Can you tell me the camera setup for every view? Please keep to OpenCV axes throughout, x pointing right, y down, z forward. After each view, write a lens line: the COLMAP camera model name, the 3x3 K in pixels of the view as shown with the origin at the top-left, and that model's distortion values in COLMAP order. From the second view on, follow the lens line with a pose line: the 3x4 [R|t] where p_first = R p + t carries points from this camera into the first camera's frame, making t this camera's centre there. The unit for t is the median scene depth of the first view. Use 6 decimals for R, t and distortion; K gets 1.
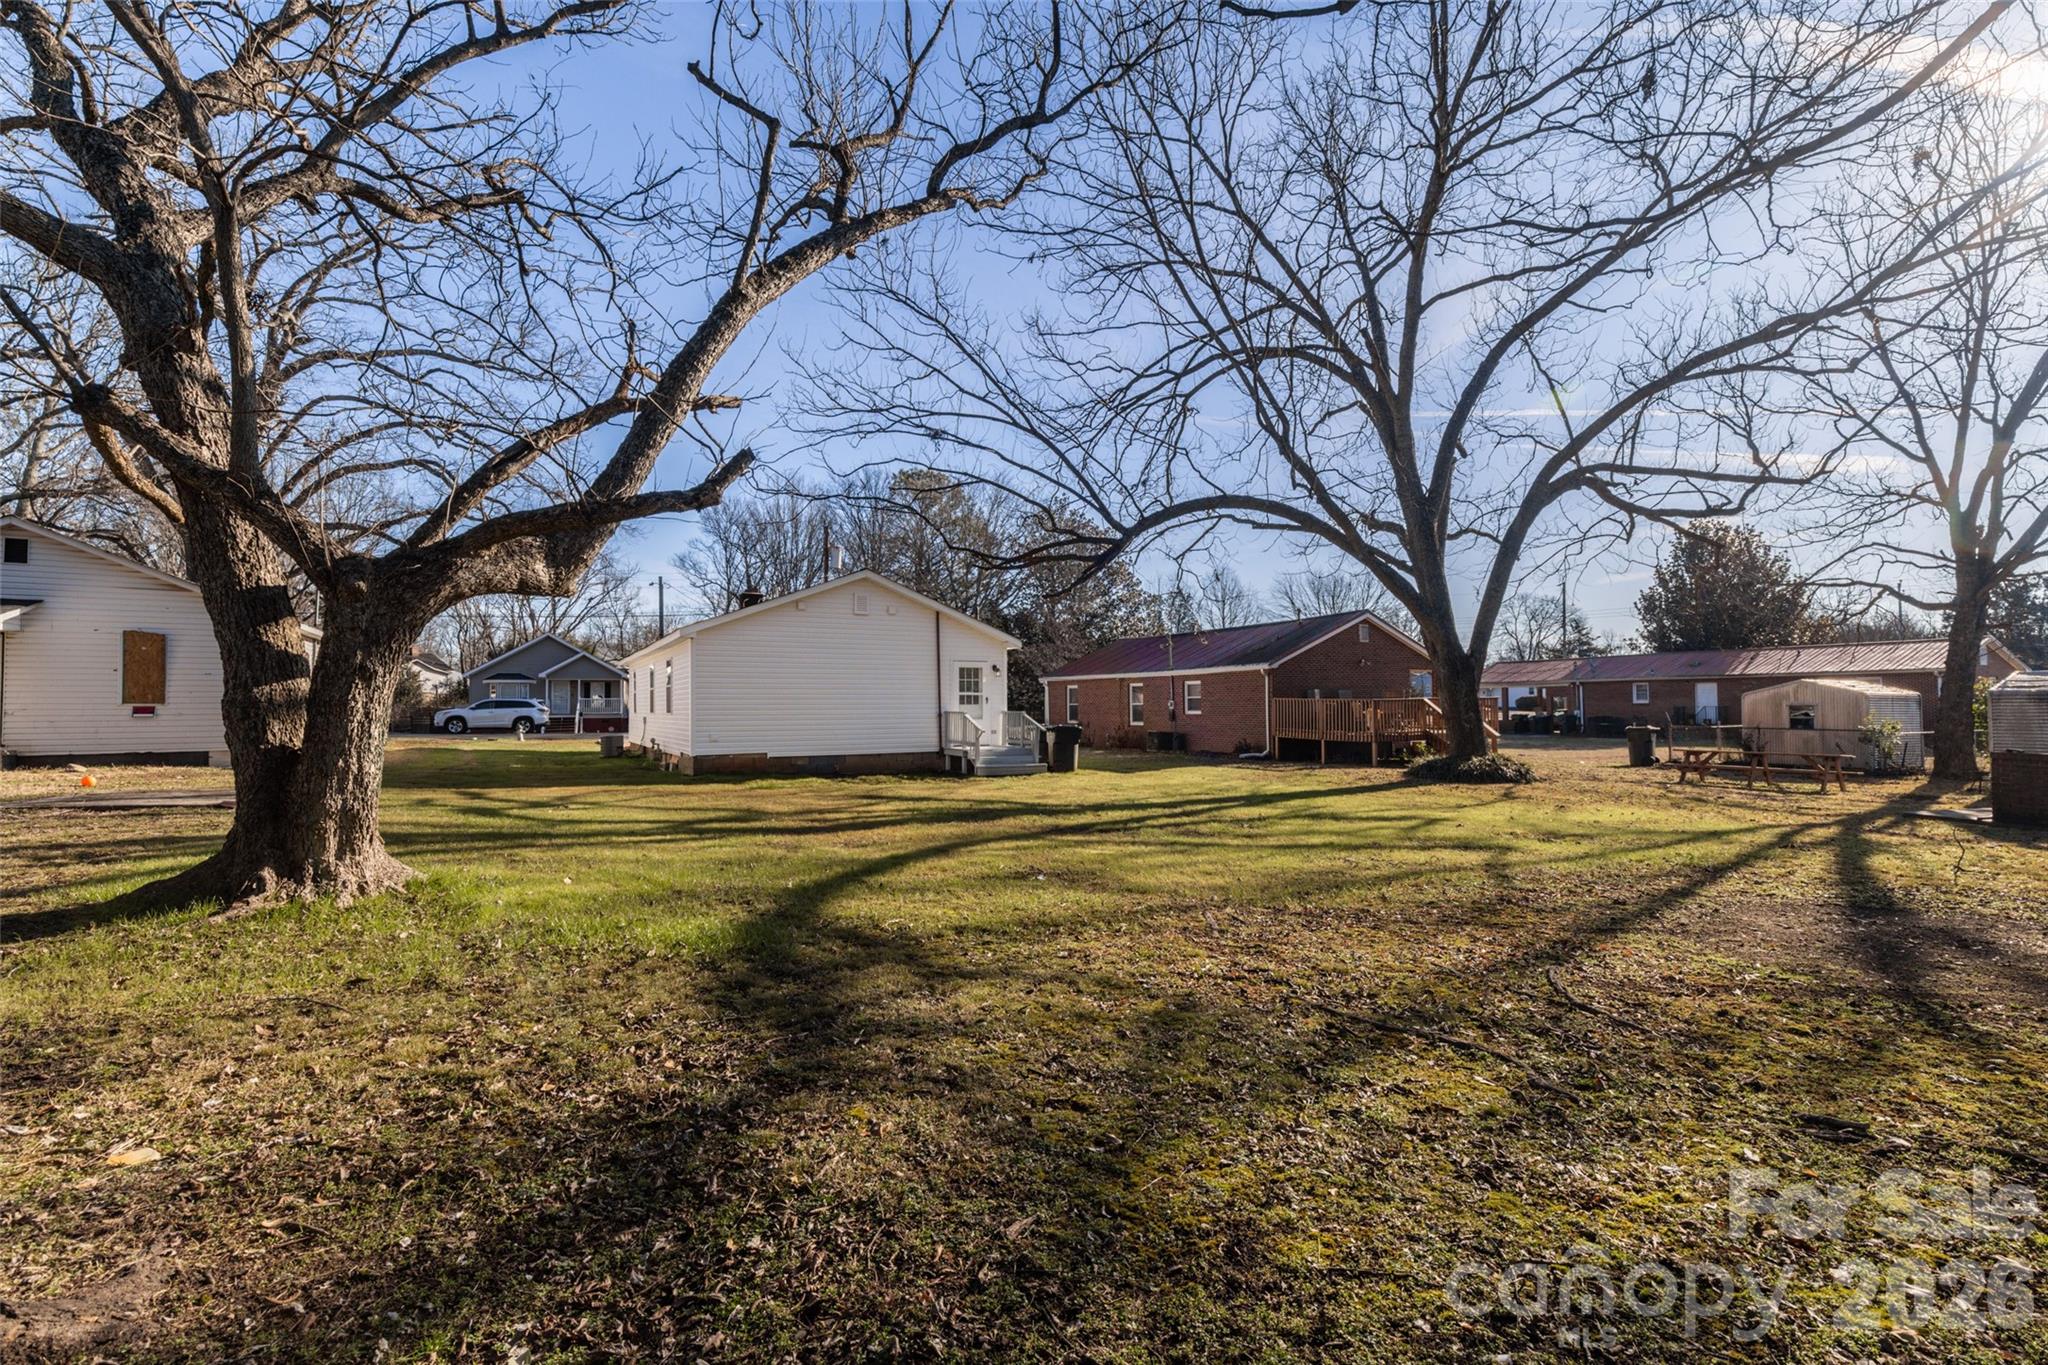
lens RADIAL K [[921.4, 0, 1040.9], [0, 921.4, 681.1], [0, 0, 1]] dist [0.013171, -0.000680]
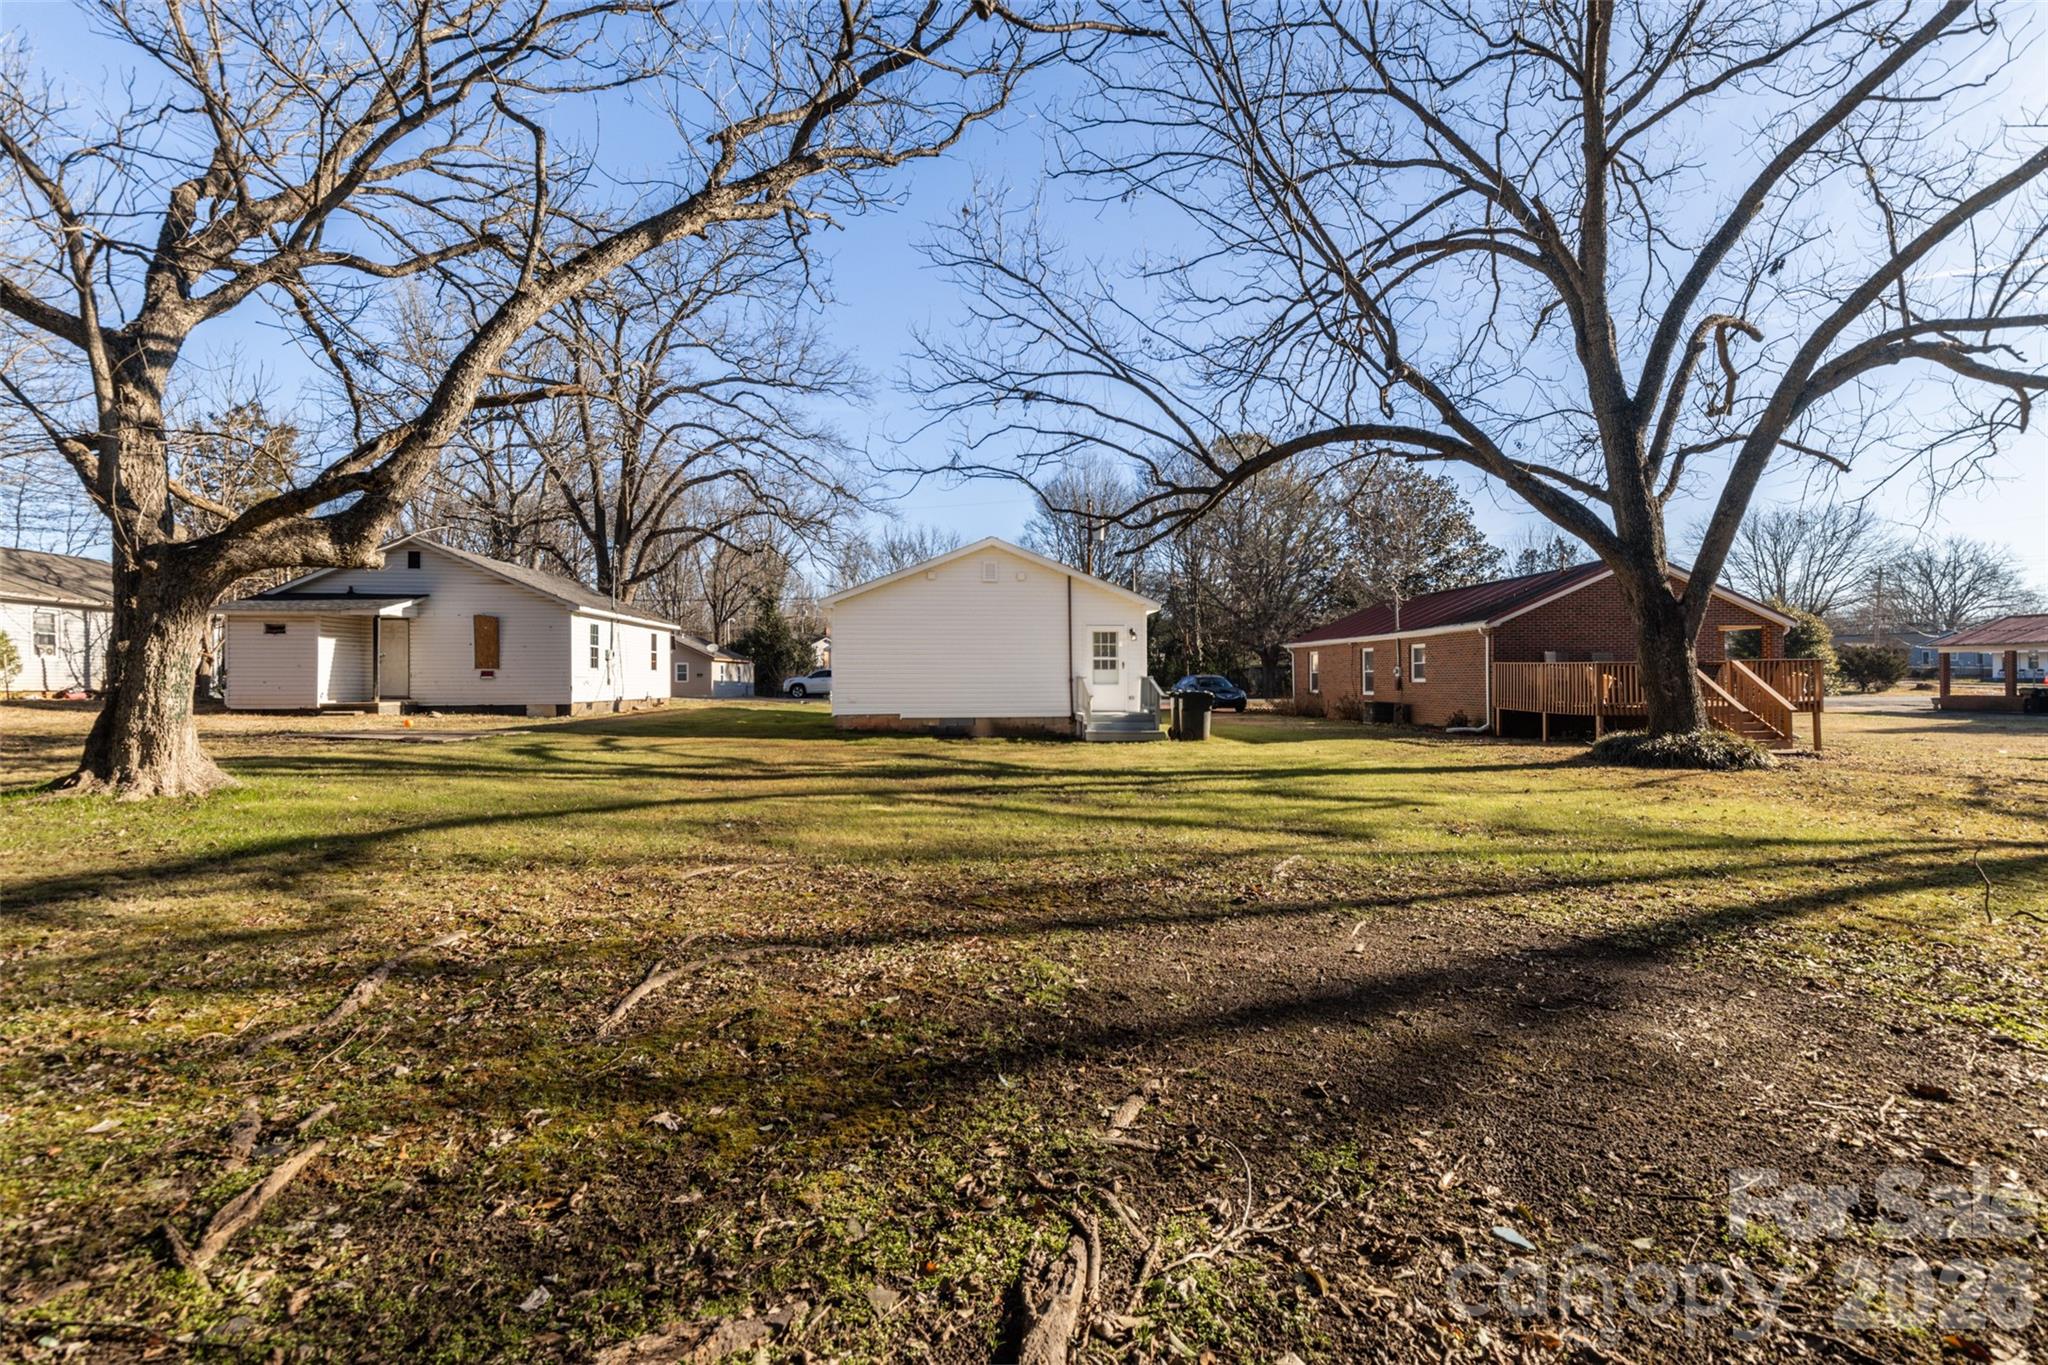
lens RADIAL K [[921.4, 0, 1032.3], [0, 921.4, 679.0], [0, 0, 1]] dist [0.013171, -0.000680]
pose [[0.916265, 0.001928, -0.400568, 0.253164], [0.008906, 0.999643, 0.025182, 0.010401], [0.400473, -0.026641, 0.915921, 0.072942]]
